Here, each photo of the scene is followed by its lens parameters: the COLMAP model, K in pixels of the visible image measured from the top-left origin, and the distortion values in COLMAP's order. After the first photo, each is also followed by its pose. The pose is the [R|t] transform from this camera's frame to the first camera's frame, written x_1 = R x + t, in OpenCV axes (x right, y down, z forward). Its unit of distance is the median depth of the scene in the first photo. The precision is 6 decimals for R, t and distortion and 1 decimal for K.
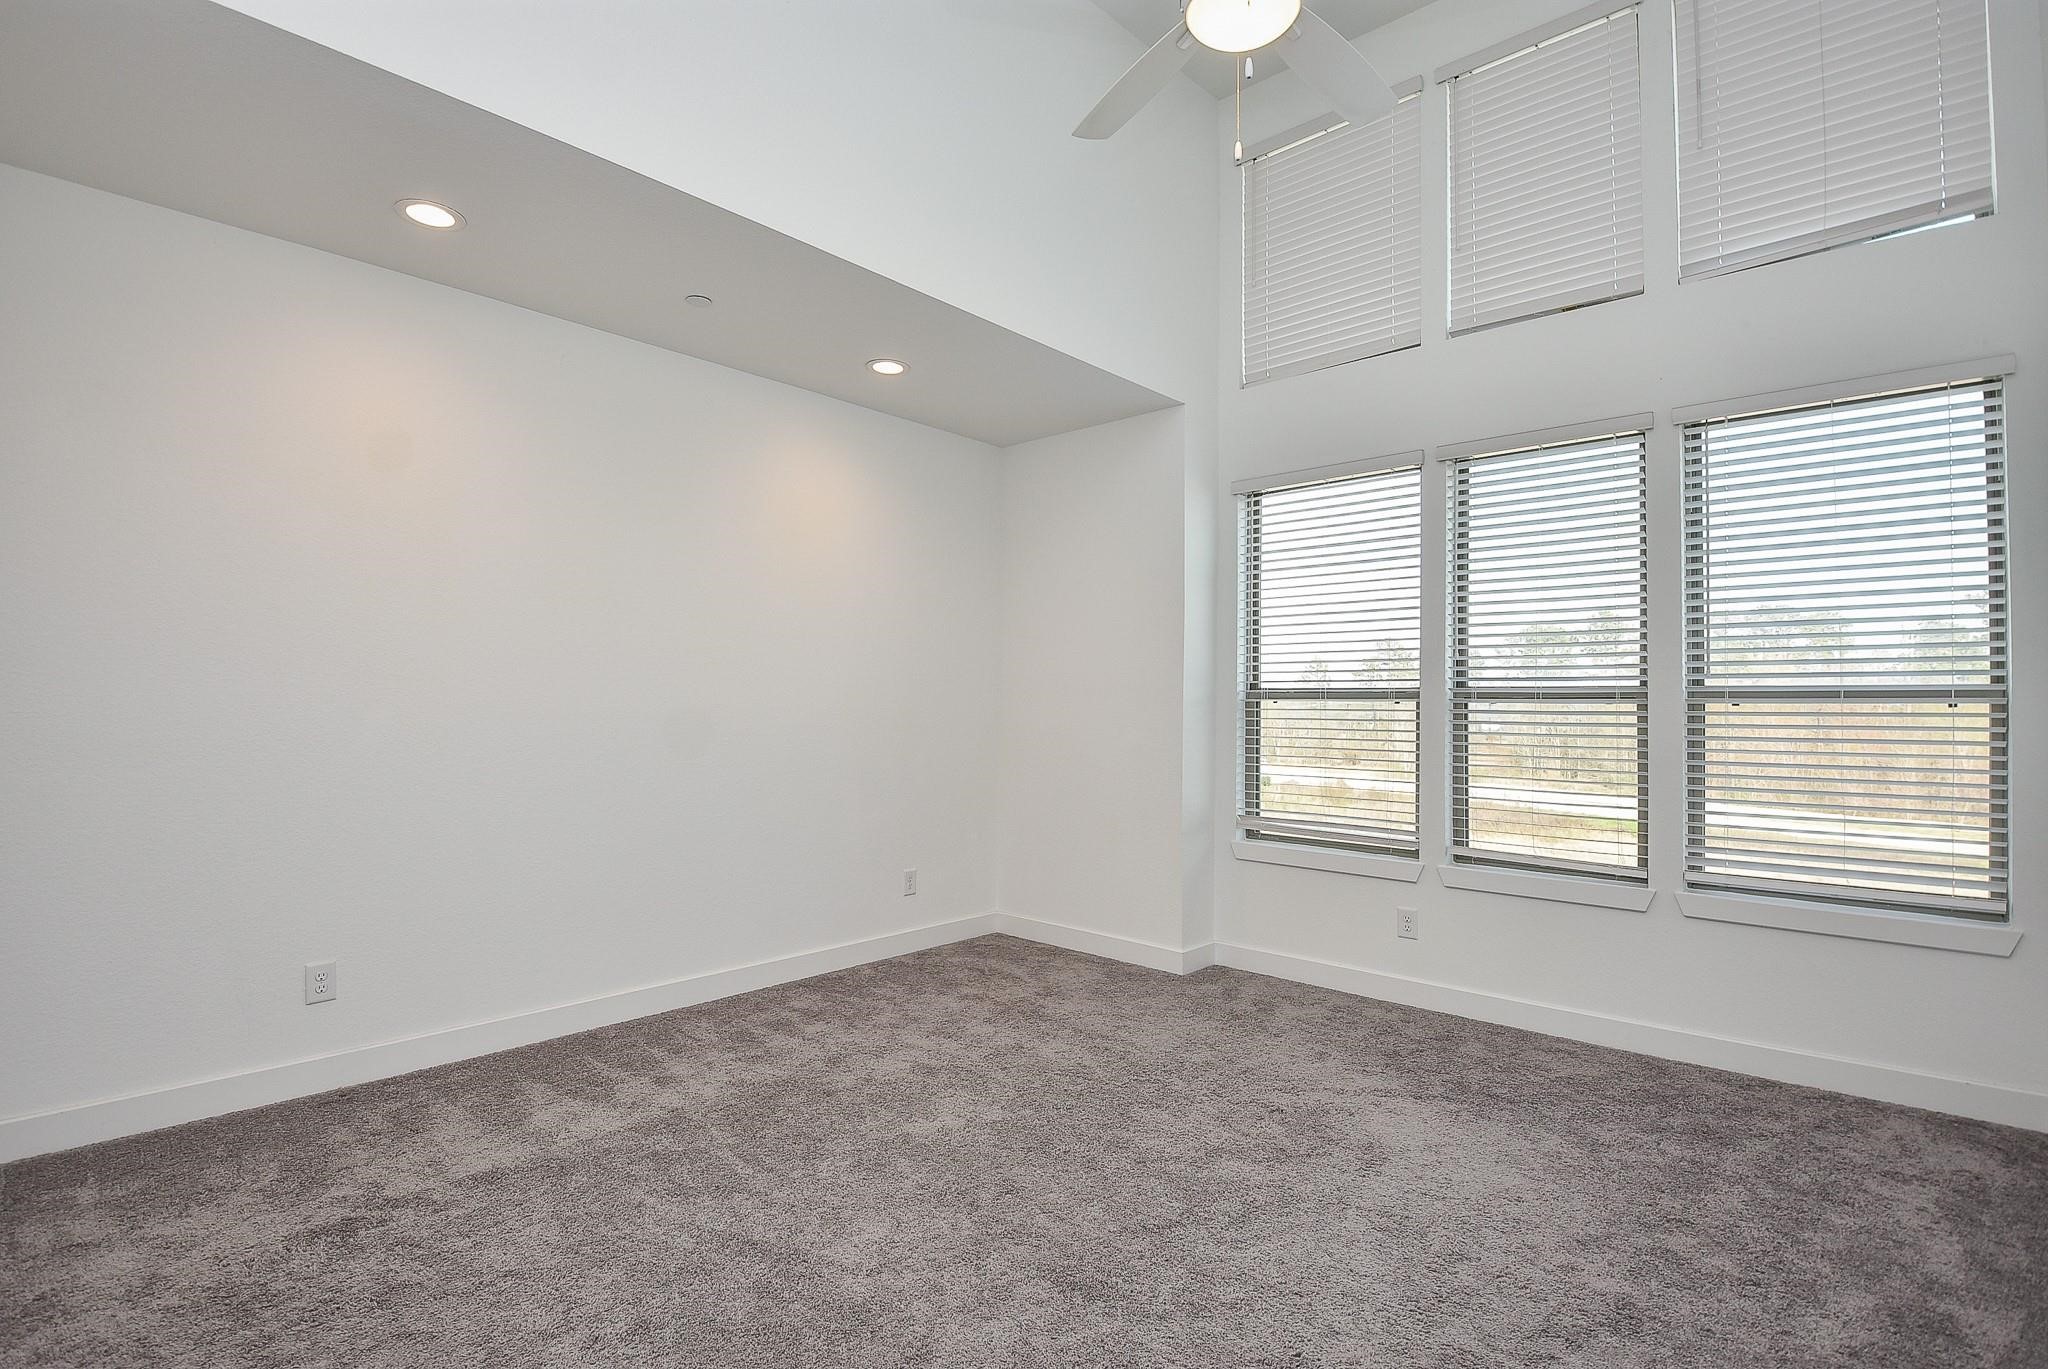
lens RADIAL K [[986.3, 0, 1030.4], [0, 986.3, 691.5], [0, 0, 1]] dist [0.016100, -0.001162]
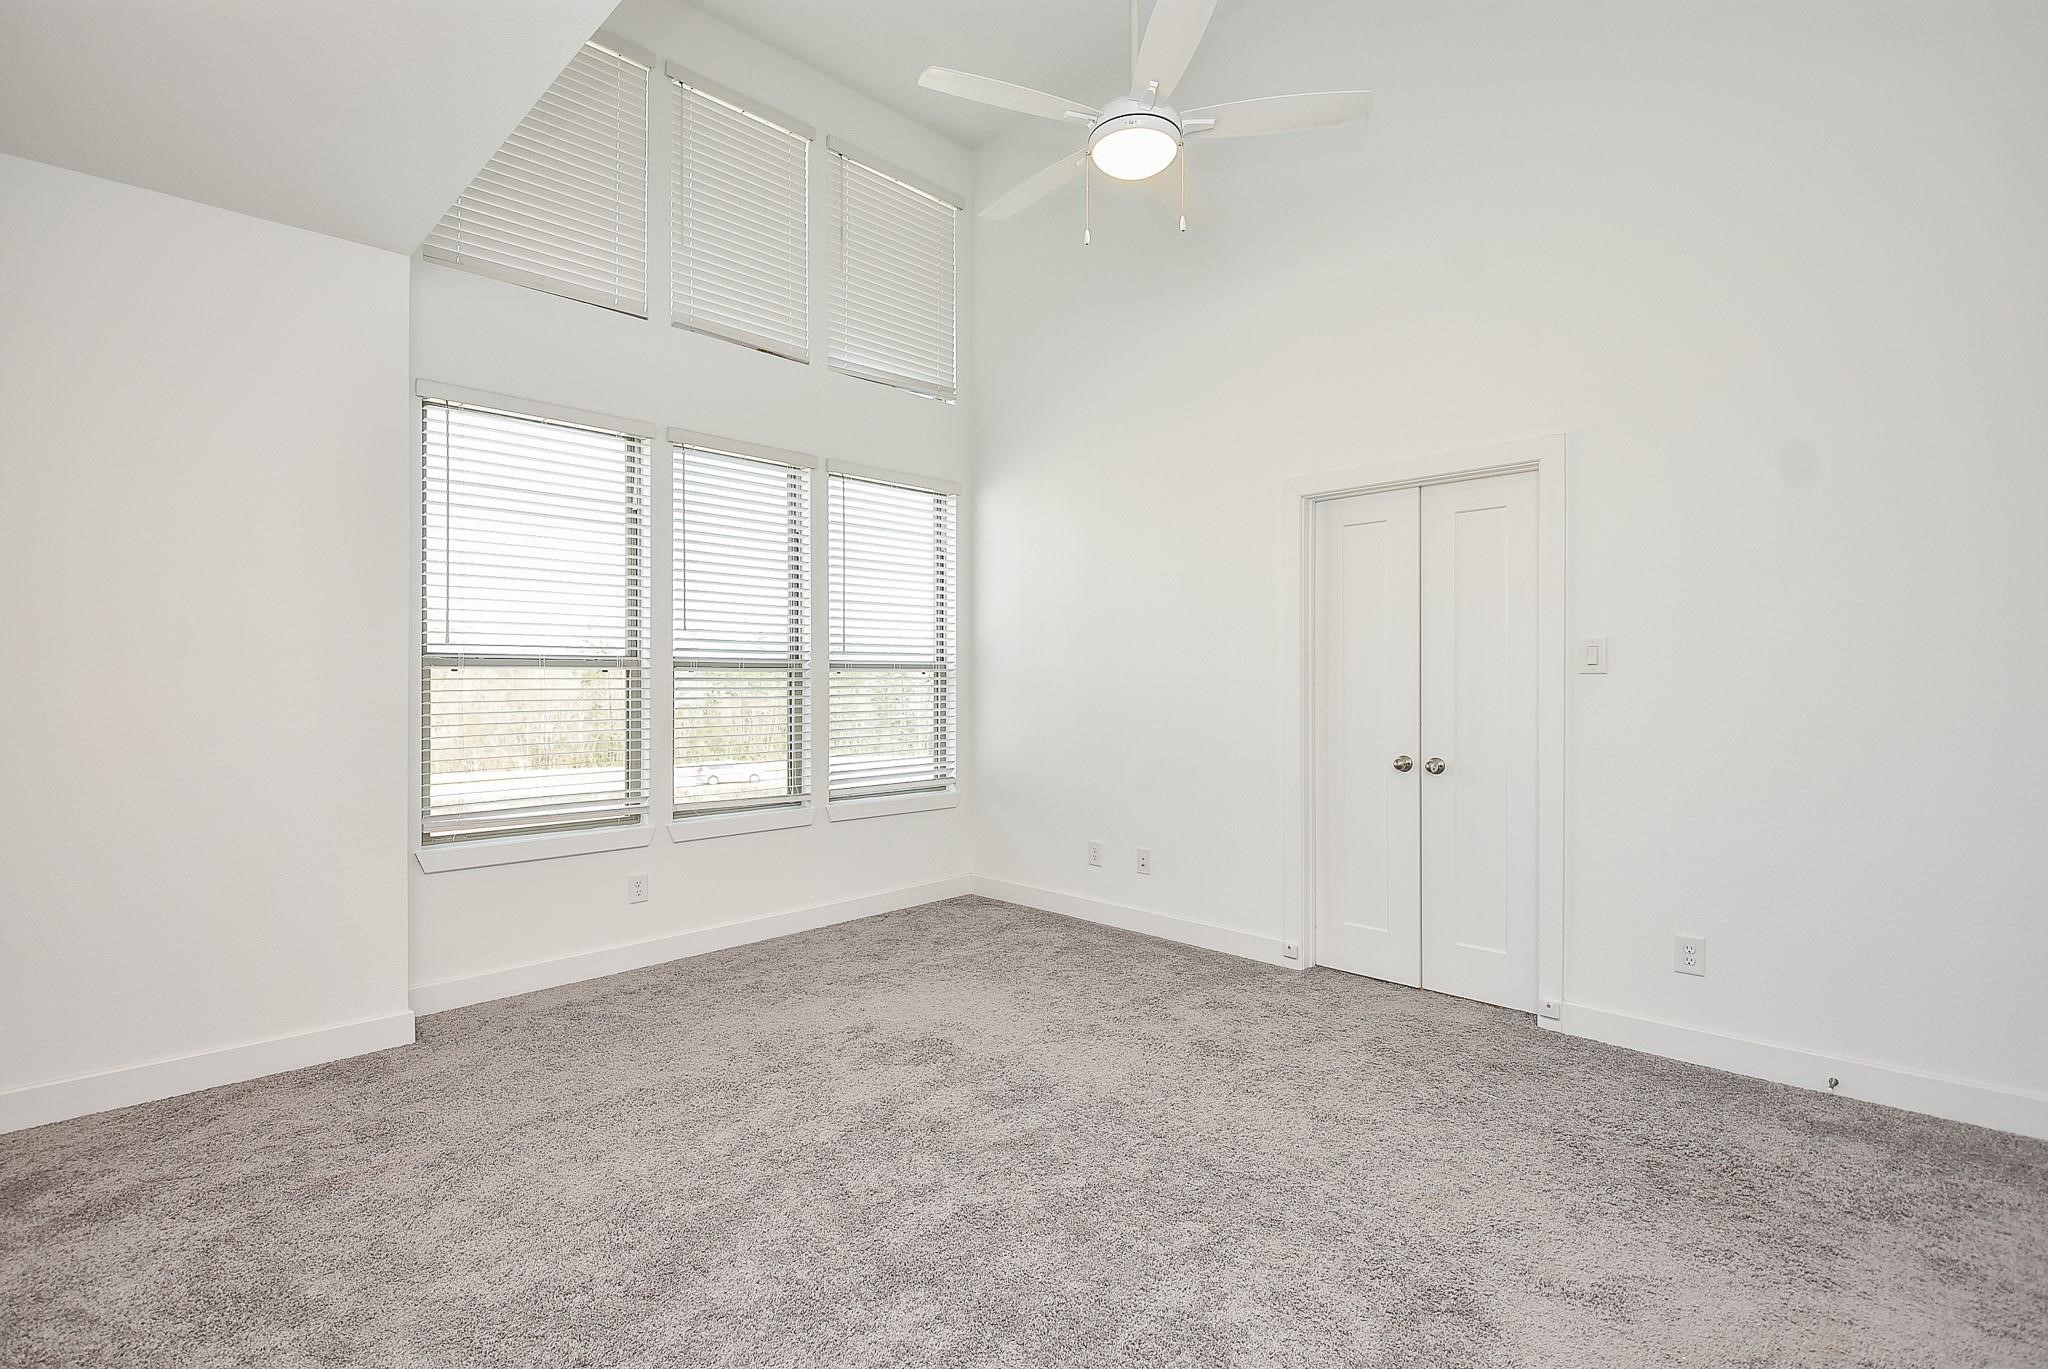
lens RADIAL K [[986.3, 0, 1030.2], [0, 986.3, 687.6], [0, 0, 1]] dist [0.016100, -0.001162]
pose [[0.040150, -0.019766, 0.998998, -0.606737], [-0.013038, 0.999709, 0.020304, 0.002444], [-0.999109, -0.013840, 0.039881, 0.553918]]
